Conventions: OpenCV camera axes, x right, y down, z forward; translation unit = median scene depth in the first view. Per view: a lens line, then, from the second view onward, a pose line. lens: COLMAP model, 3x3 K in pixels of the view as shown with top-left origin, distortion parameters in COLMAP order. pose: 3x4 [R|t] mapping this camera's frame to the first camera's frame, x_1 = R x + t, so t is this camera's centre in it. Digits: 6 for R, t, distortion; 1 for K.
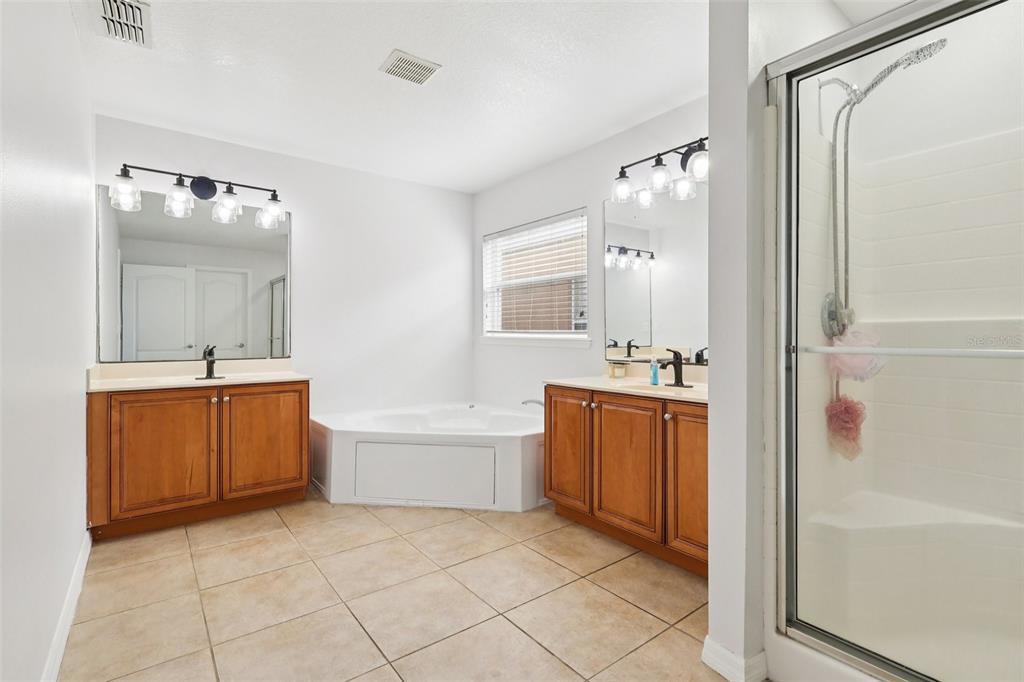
lens RADIAL K [[474.3, 0, 512.0], [0, 474.3, 341.0], [0, 0, 1]] dist [-0.002585, 0.000221]
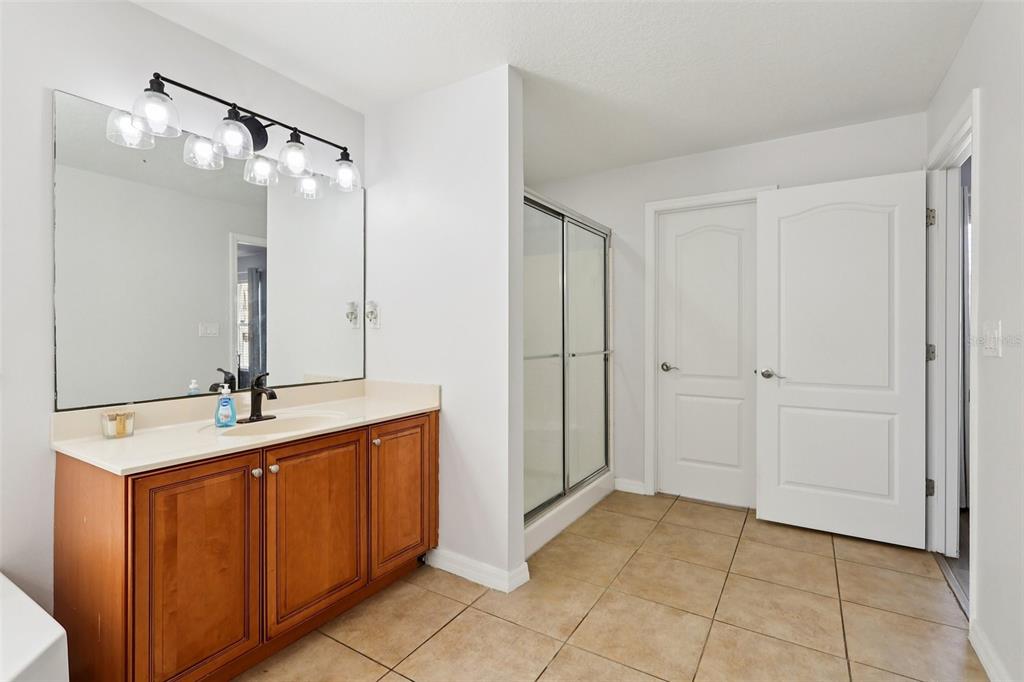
lens RADIAL K [[474.3, 0, 512.0], [0, 474.3, 341.0], [0, 0, 1]] dist [-0.002585, 0.000221]
pose [[-0.355108, -0.009027, 0.934782, -0.592770], [0.011385, 0.999837, 0.013980, -0.047324], [-0.934756, 0.015606, -0.354947, 0.994278]]
